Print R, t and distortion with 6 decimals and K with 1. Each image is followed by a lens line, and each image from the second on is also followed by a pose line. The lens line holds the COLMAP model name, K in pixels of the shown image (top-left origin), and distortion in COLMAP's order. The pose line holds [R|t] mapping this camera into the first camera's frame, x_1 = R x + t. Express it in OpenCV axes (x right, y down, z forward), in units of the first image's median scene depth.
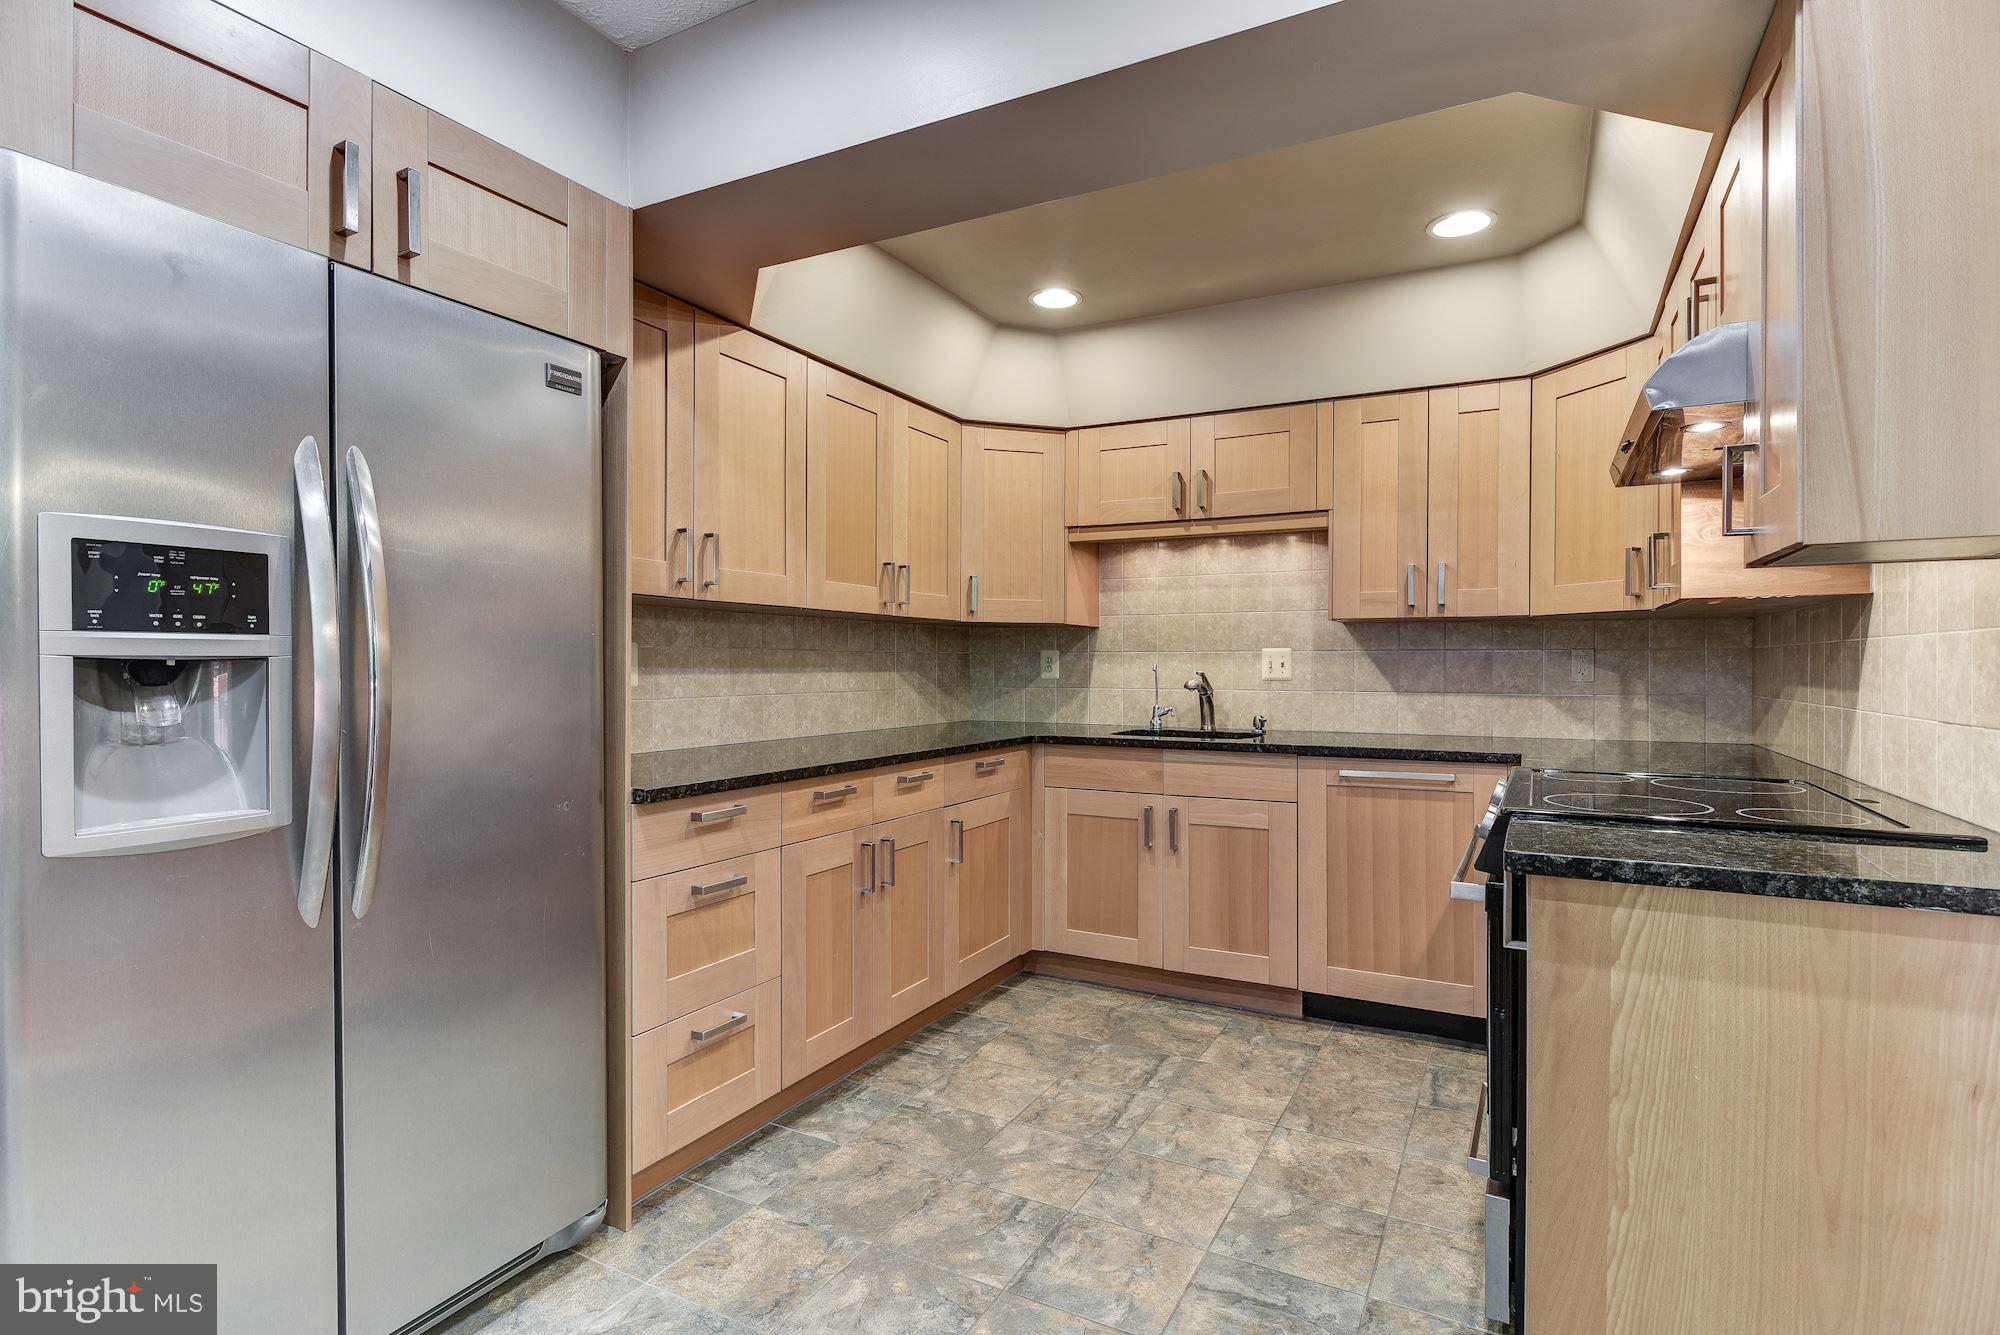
lens RADIAL K [[979.8, 0, 1000.0], [0, 979.8, 667.5], [0, 0, 1]] dist [-0.001115, -0.000156]
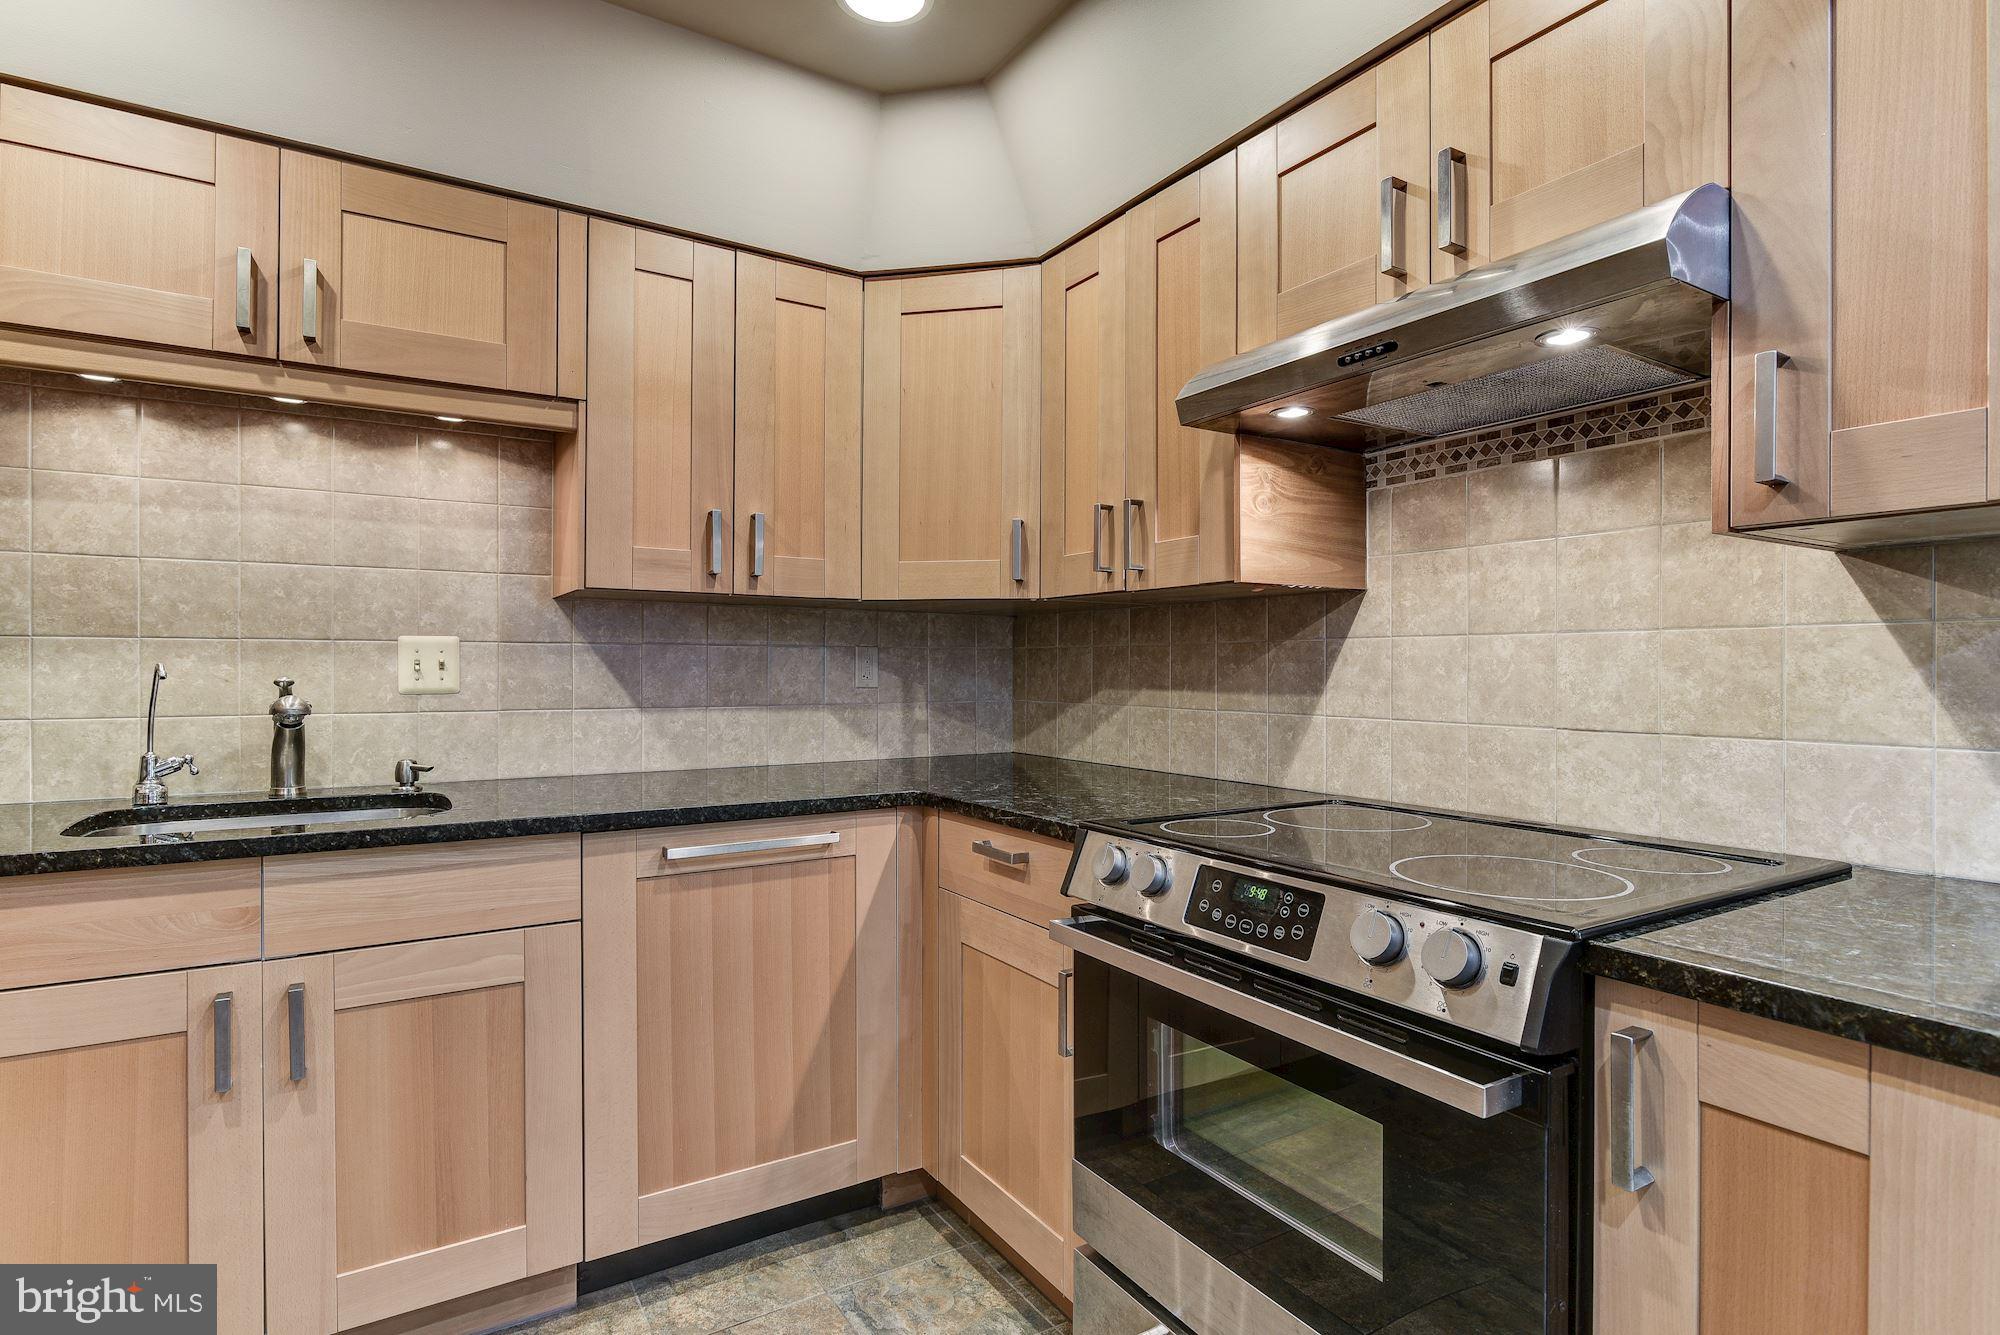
lens RADIAL K [[1020.0, 0, 1031.4], [0, 1020.0, 671.3], [0, 0, 1]] dist [-0.005366, -0.000905]
pose [[0.490217, -0.002881, 0.871596, -0.066123], [0.000965, 0.999996, 0.002763, -0.001005], [-0.871600, -0.000513, 0.490217, 0.506982]]
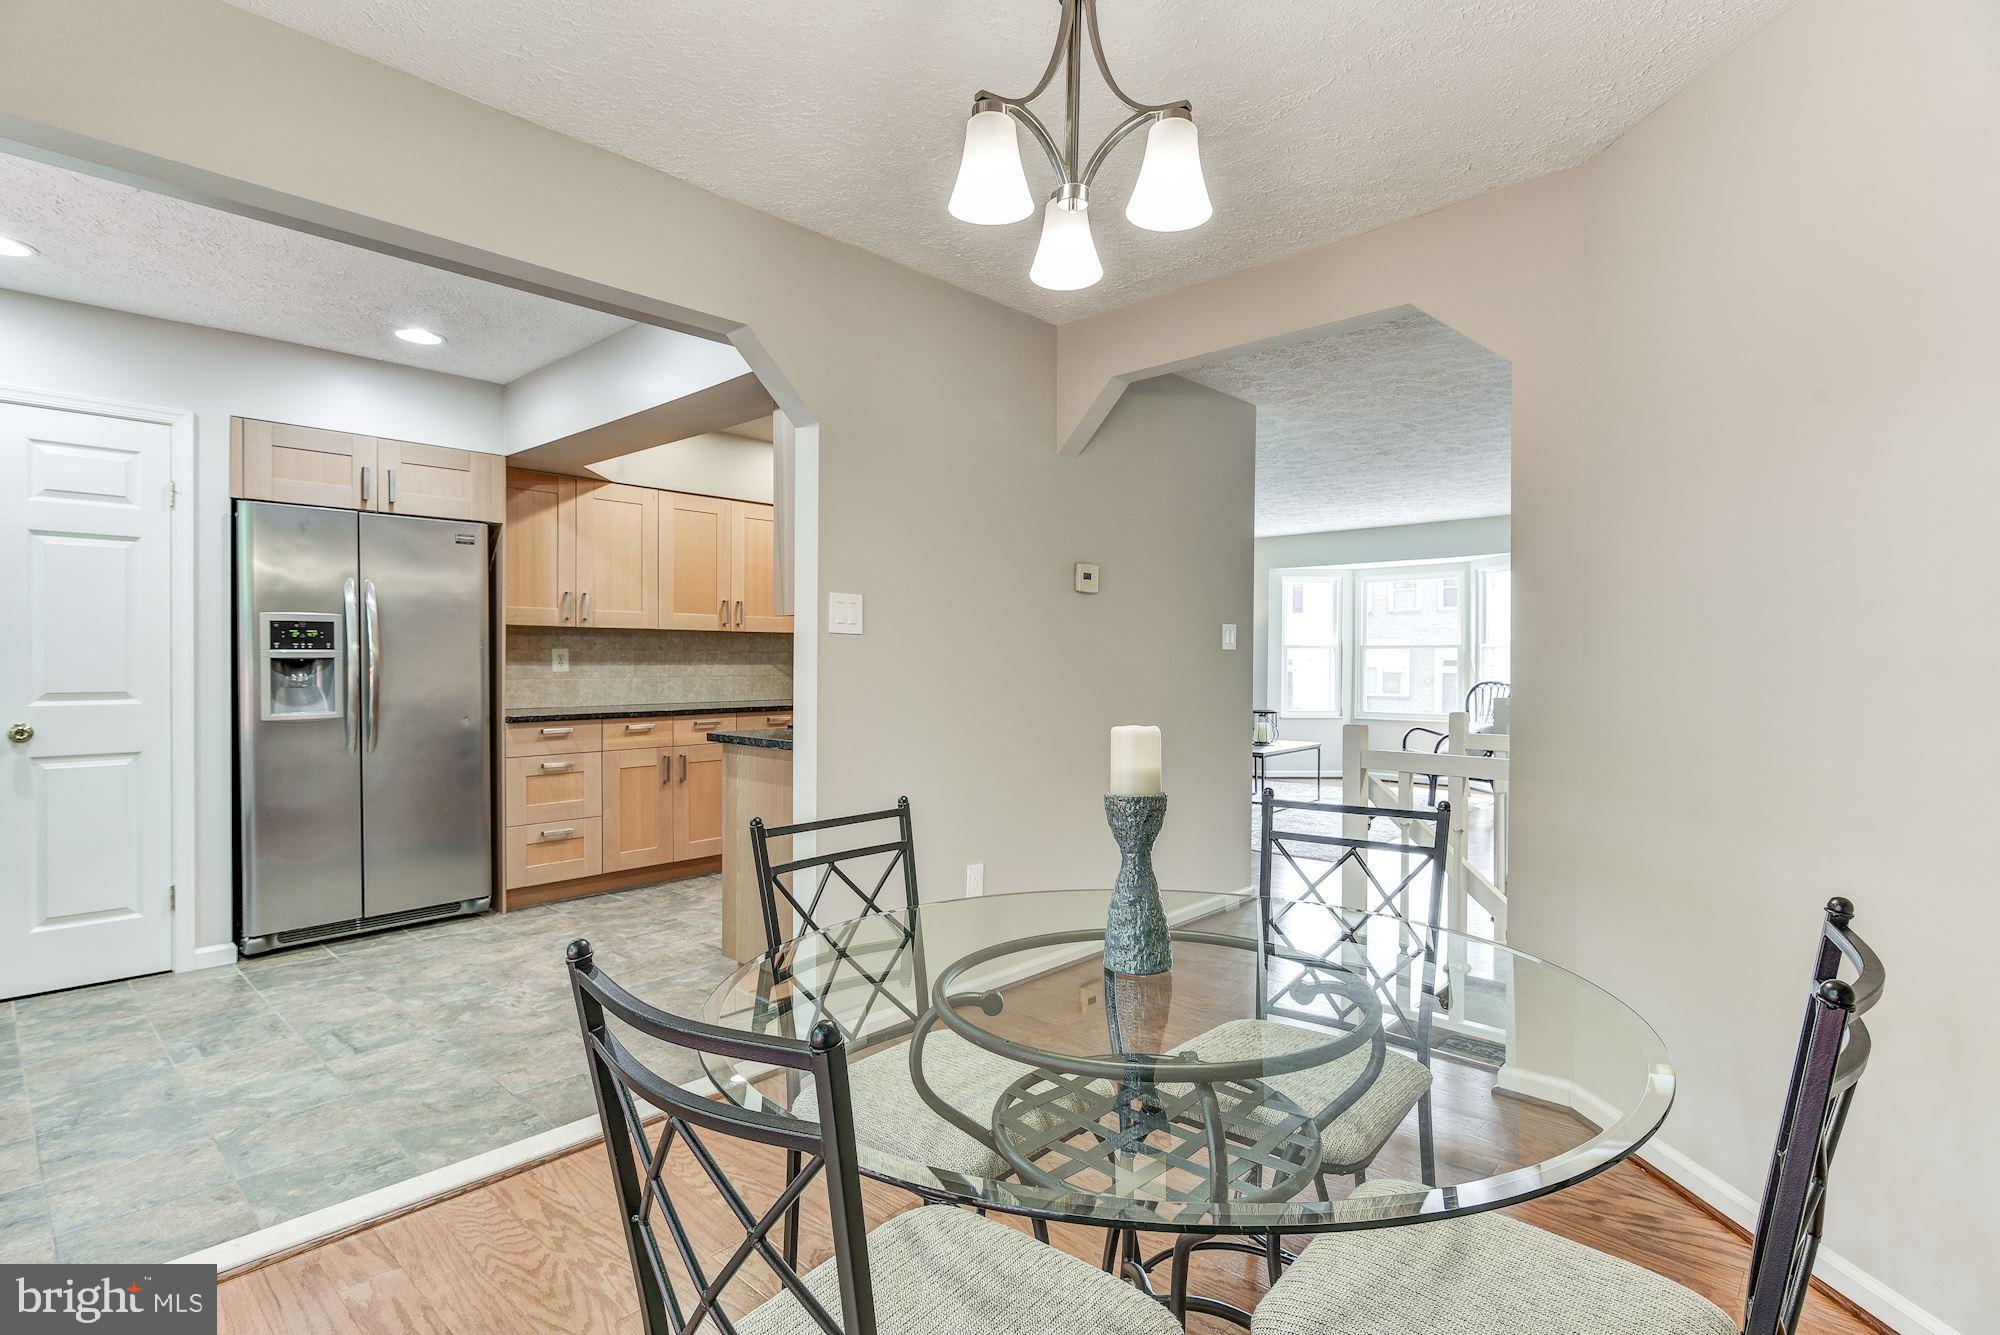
lens RADIAL K [[957.8, 0, 967.5], [0, 957.8, 664.2], [0, 0, 1]] dist [-0.000441, -0.000050]
pose [[0.966109, 0.000935, -0.258134, 0.743623], [-0.000443, 0.999998, 0.001962, 0.000688], [0.258136, -0.001781, 0.966107, -0.515142]]
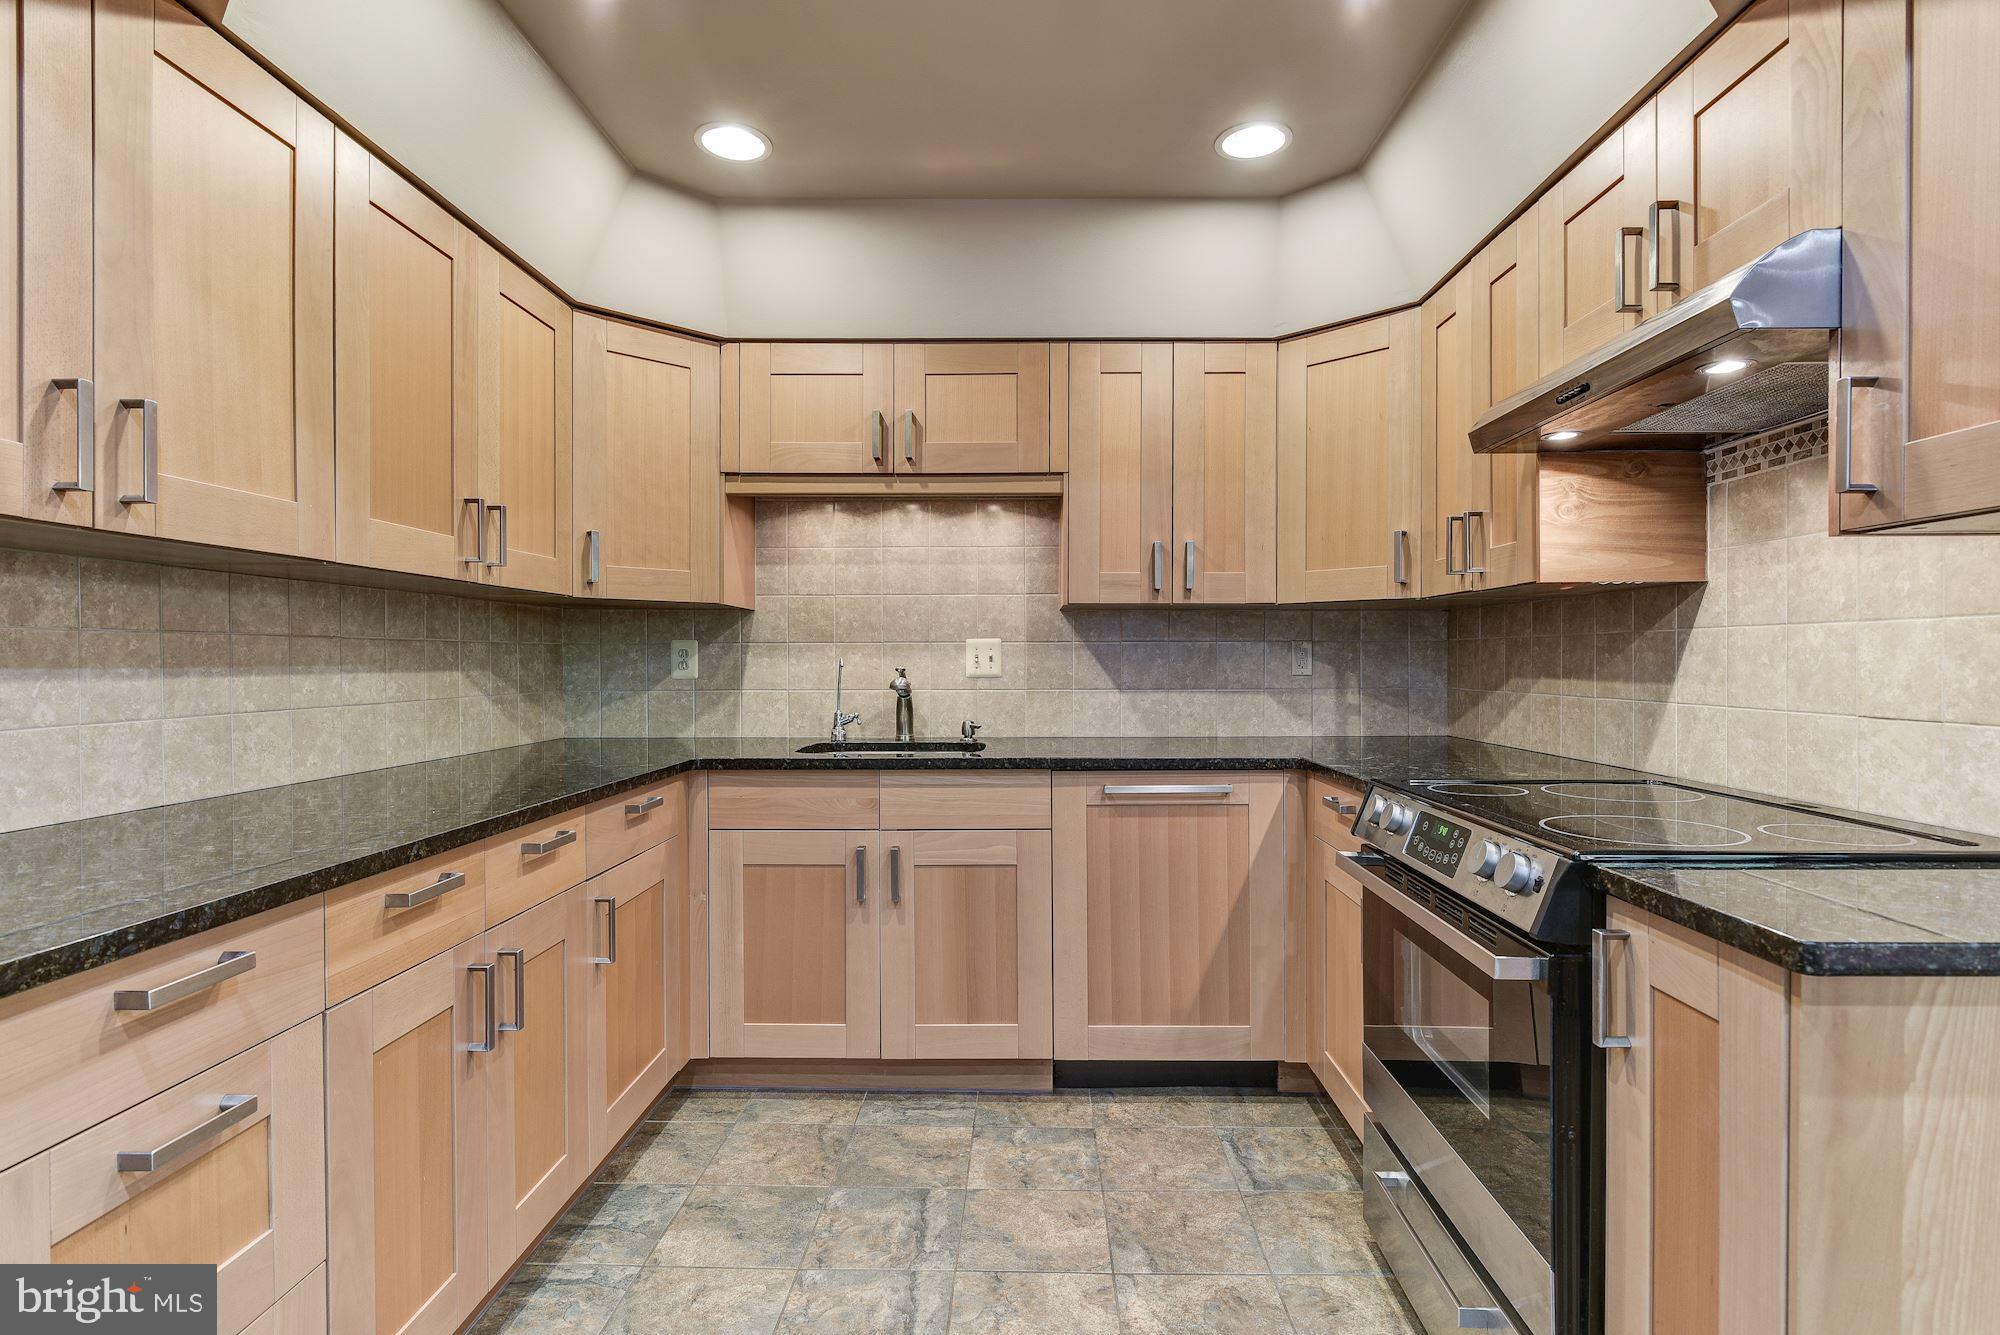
lens RADIAL K [[1021.0, 0, 1015.2], [0, 1021.0, 665.7], [0, 0, 1]] dist [-0.002593, -0.001194]
pose [[0.891074, -0.006324, 0.453813, -0.105007], [0.004799, 0.999978, 0.004512, -0.000660], [-0.453832, -0.001843, 0.891085, 0.263454]]
